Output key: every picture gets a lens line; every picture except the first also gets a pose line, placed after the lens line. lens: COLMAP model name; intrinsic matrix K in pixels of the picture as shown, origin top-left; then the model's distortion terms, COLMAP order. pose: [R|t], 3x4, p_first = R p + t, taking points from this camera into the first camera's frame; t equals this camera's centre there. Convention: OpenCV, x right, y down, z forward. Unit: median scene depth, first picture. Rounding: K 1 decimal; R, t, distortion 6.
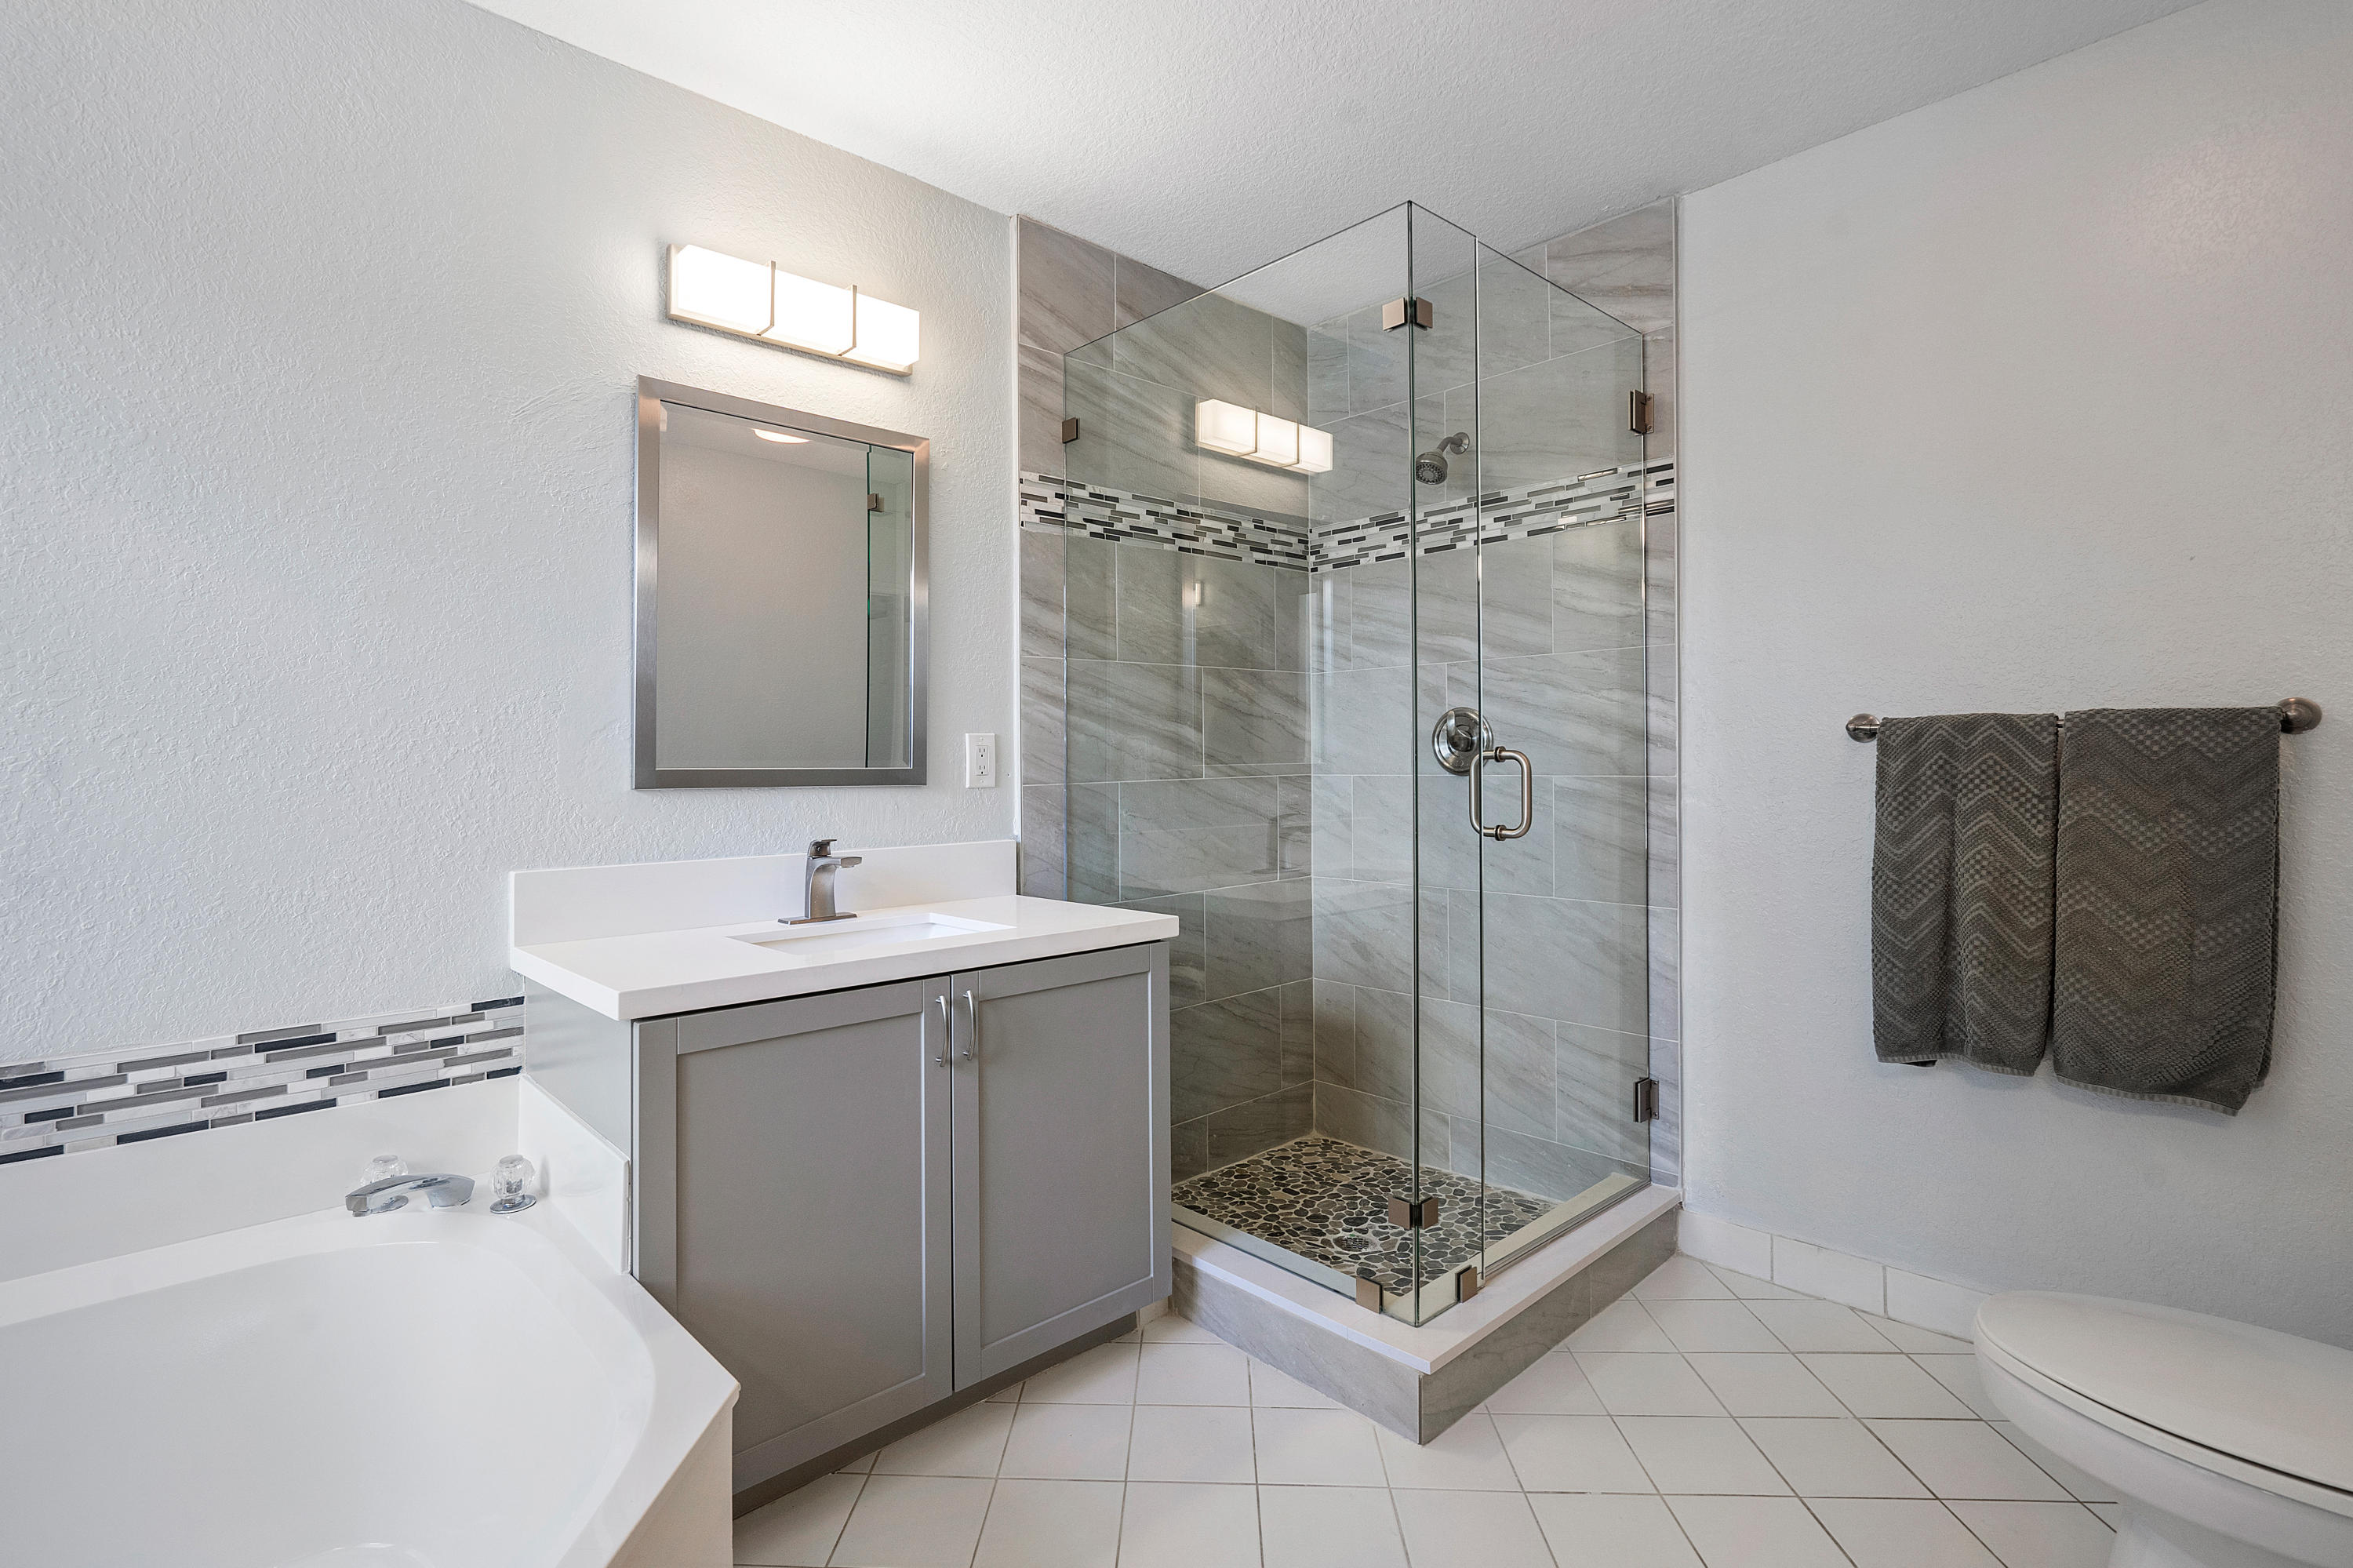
lens RADIAL K [[1091.6, 0, 1112.1], [0, 1091.6, 748.3], [0, 0, 1]] dist [-0.010463, 0.001803]
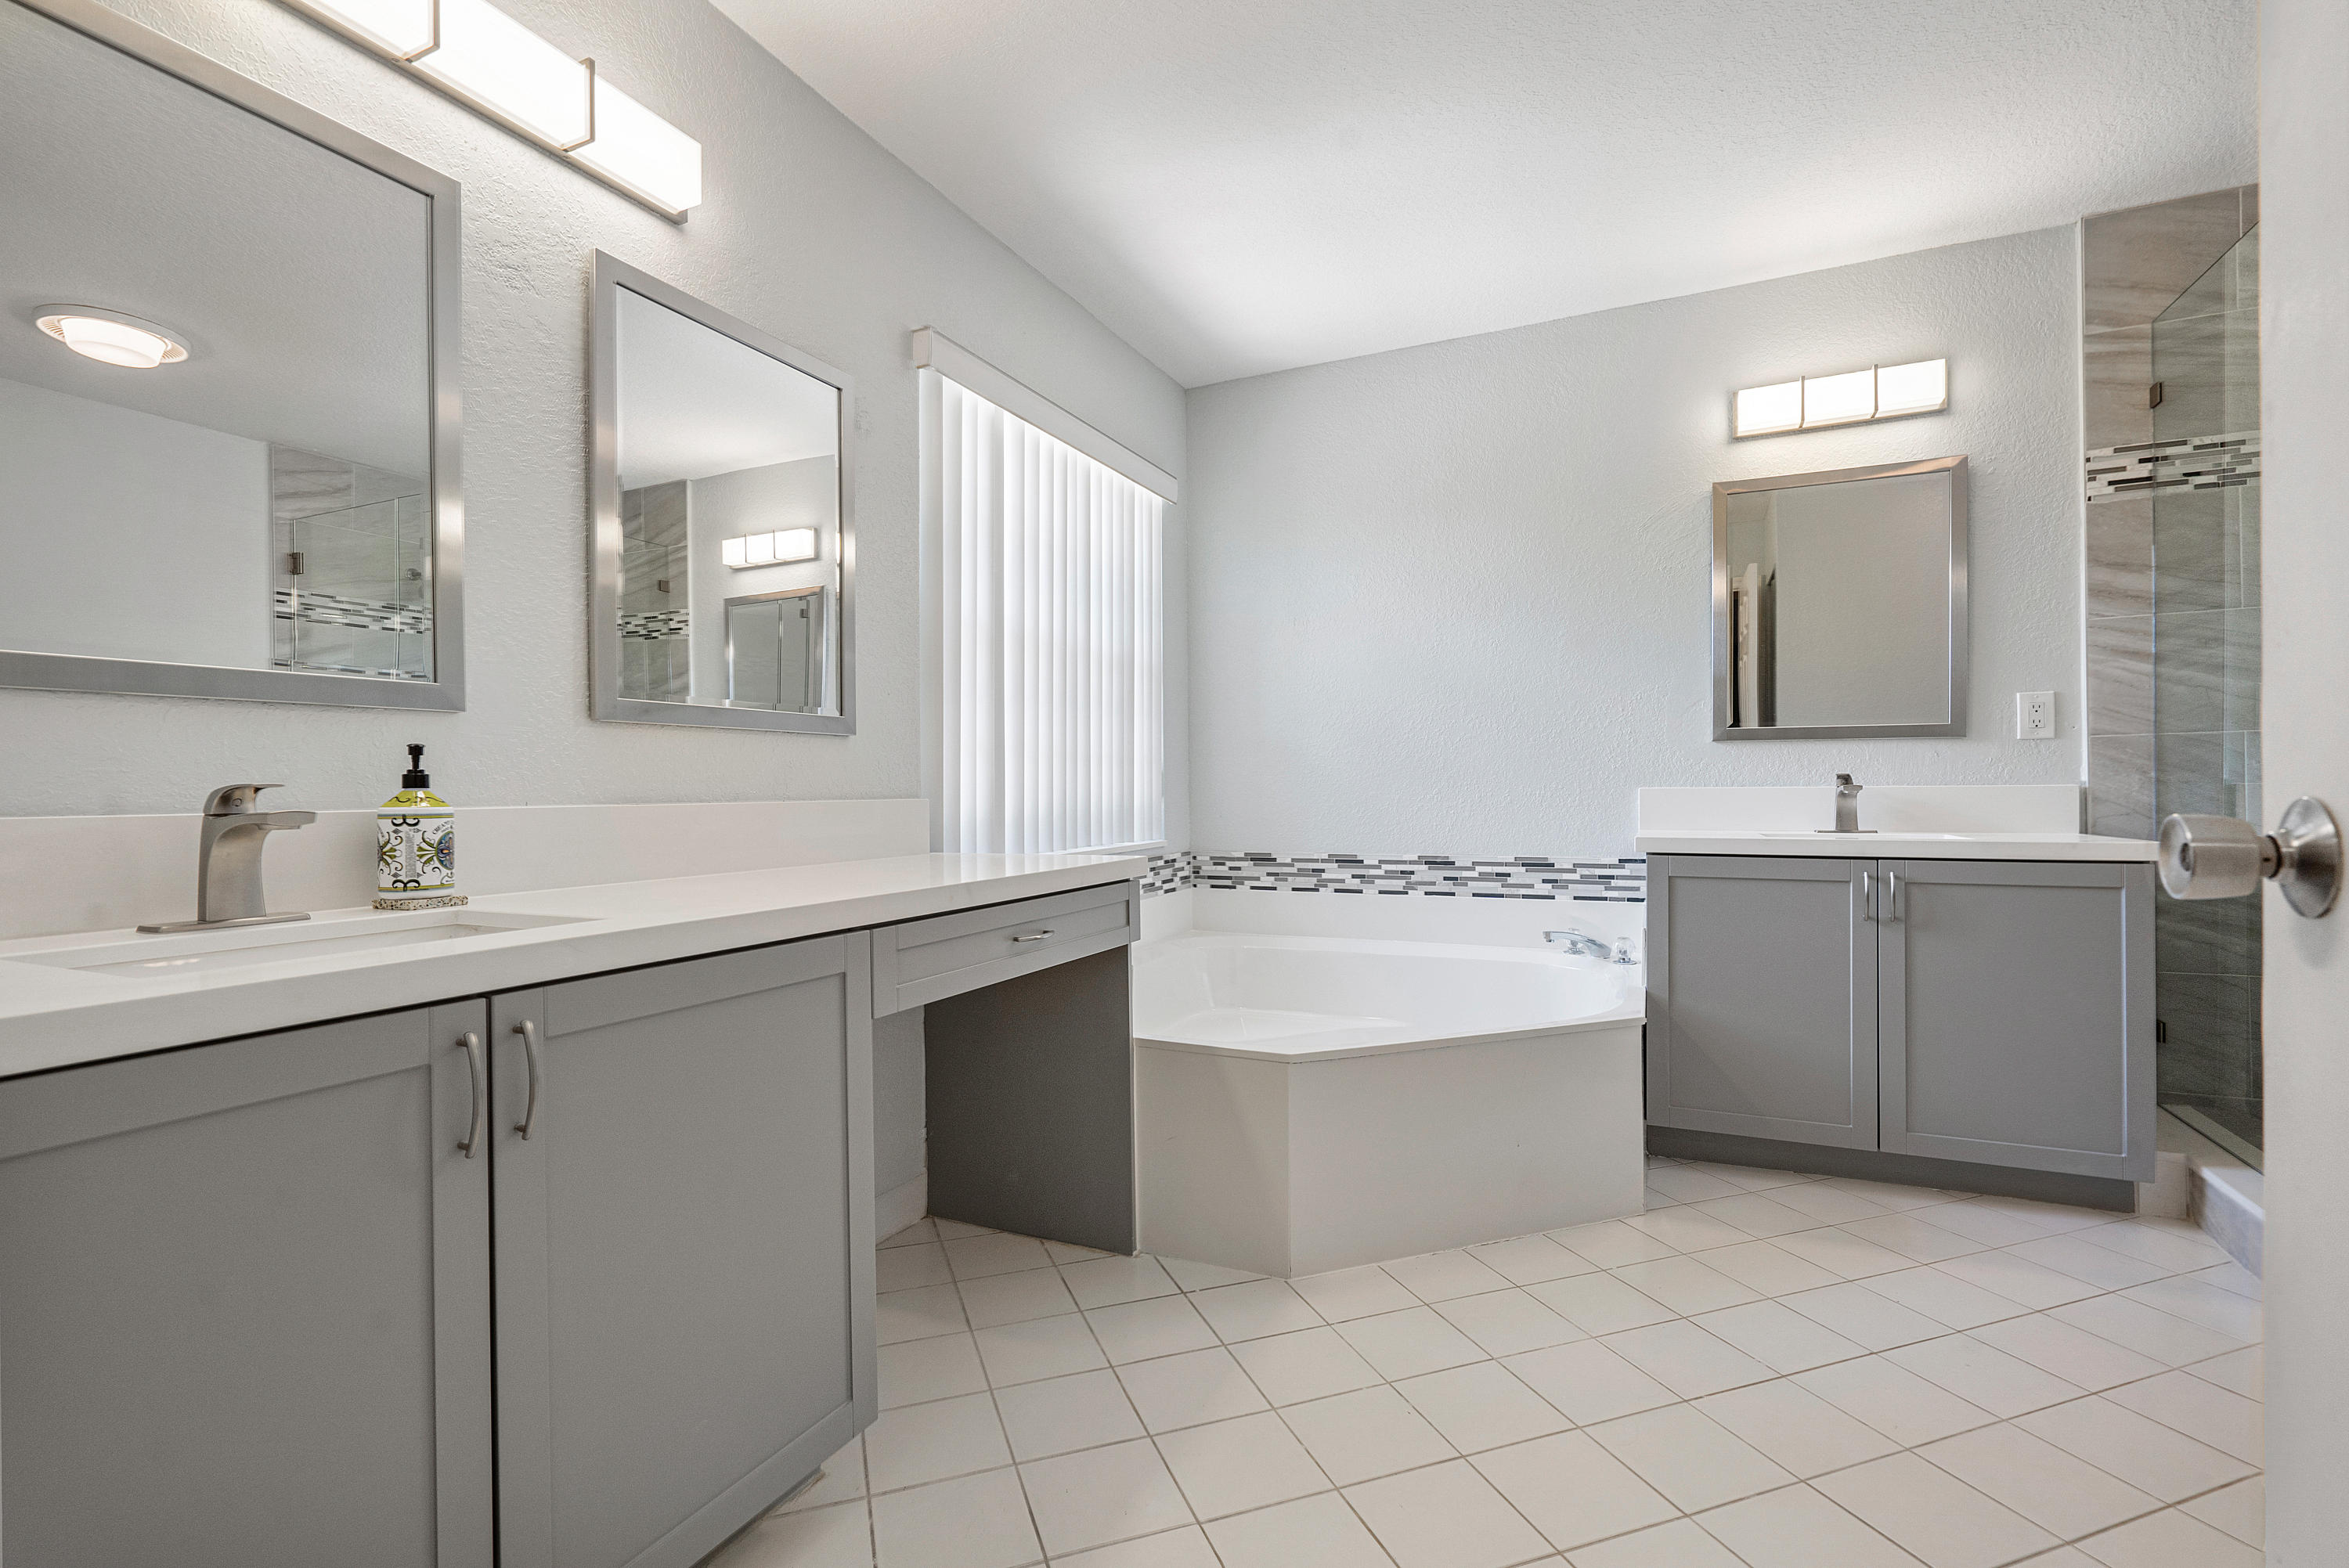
lens RADIAL K [[1089.6, 0, 1173.7], [0, 1089.6, 787.5], [0, 0, 1]] dist [-0.010463, 0.001803]
pose [[0.383976, -0.002447, -0.923340, 0.580261], [0.015469, 0.999873, 0.003783, 0.068572], [0.923214, -0.015735, 0.383965, -0.280658]]
